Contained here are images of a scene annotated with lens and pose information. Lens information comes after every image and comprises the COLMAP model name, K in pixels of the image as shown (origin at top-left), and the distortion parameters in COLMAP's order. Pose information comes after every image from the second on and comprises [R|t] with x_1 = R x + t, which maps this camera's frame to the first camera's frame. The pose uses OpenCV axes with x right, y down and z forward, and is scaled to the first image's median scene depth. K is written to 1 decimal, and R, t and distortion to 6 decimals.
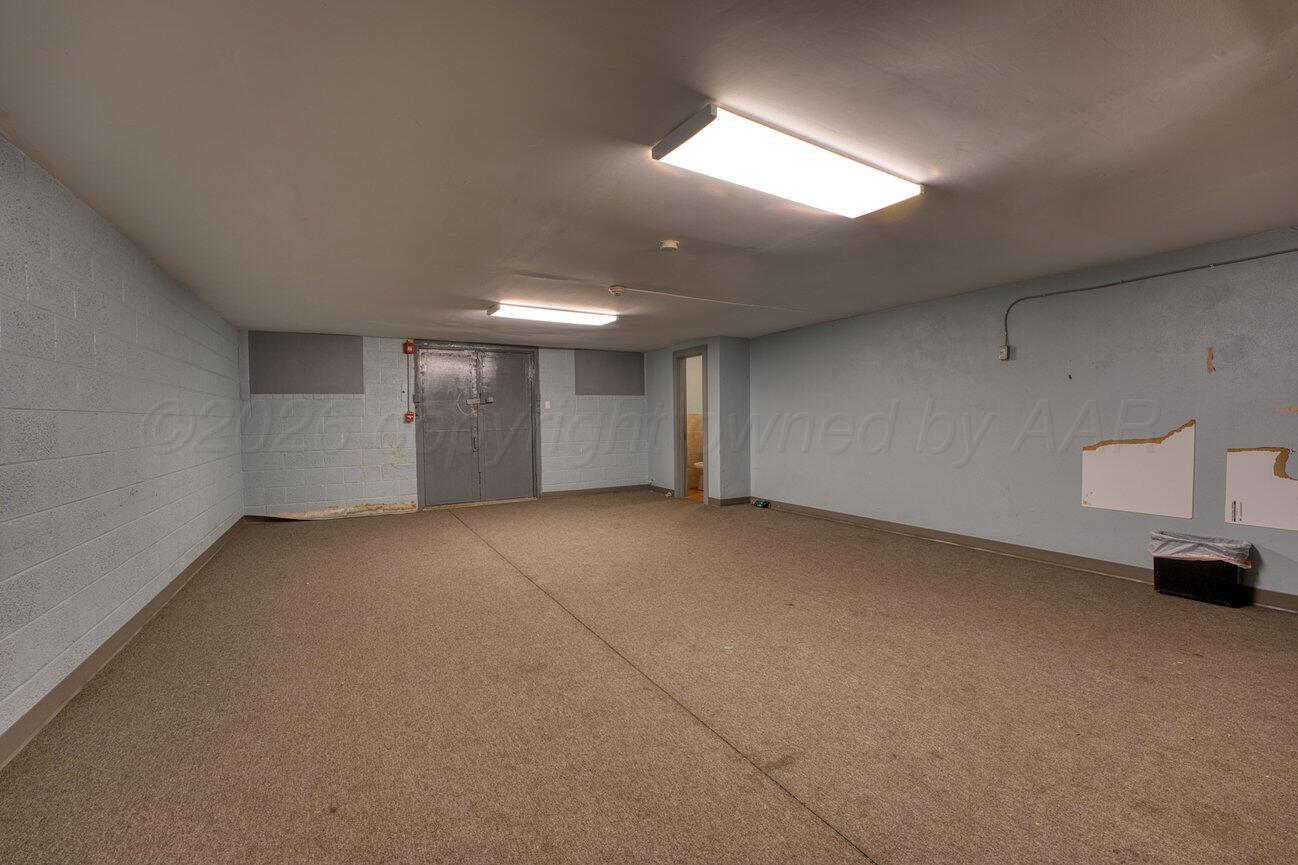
lens RADIAL K [[532.7, 0, 649.6], [0, 532.7, 431.2], [0, 0, 1]] dist [-0.018880, -0.000310]
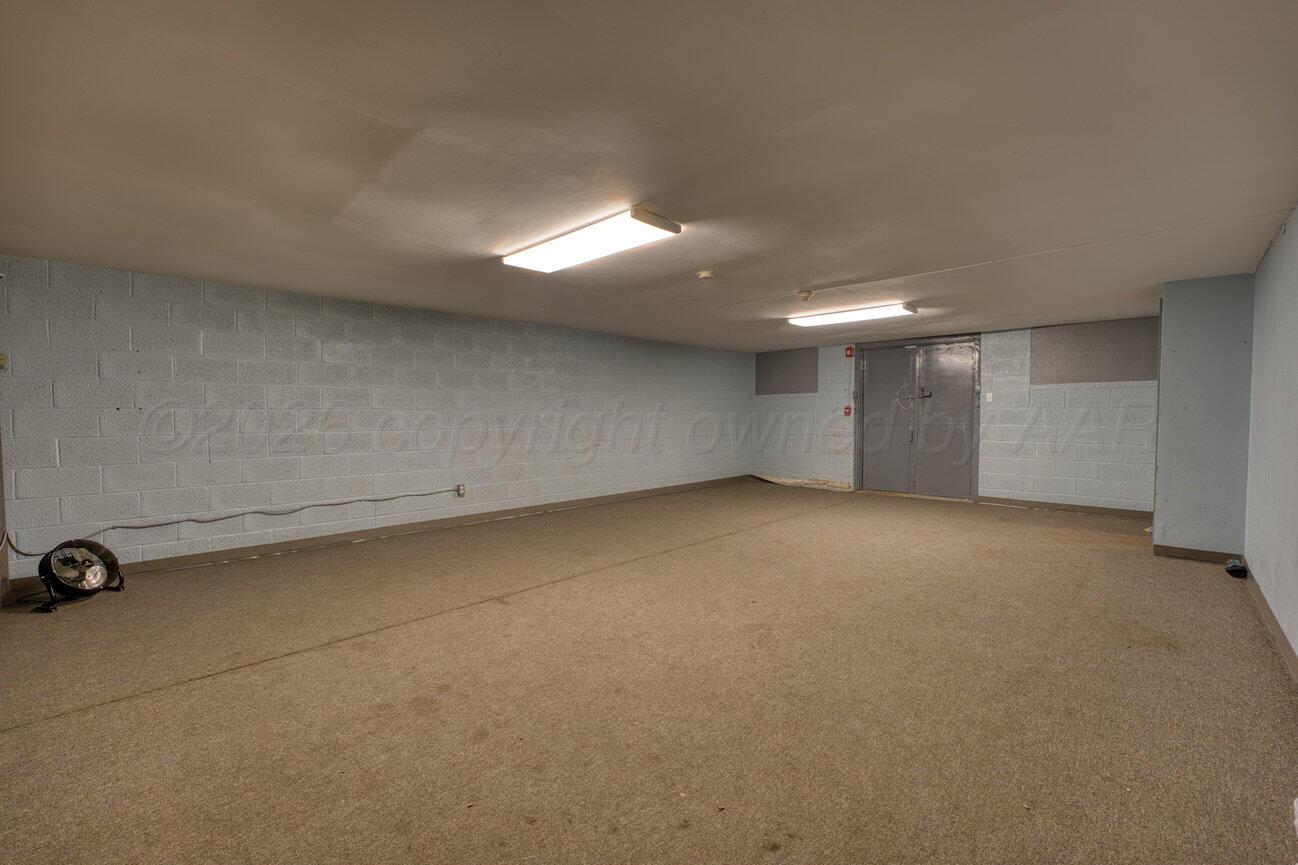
lens RADIAL K [[532.7, 0, 648.6], [0, 532.7, 430.2], [0, 0, 1]] dist [-0.018880, -0.000310]
pose [[0.273791, 0.038556, -0.961016, 0.564119], [-0.022896, 0.999174, 0.033563, -0.013296], [0.961517, 0.012814, 0.274447, 0.254024]]
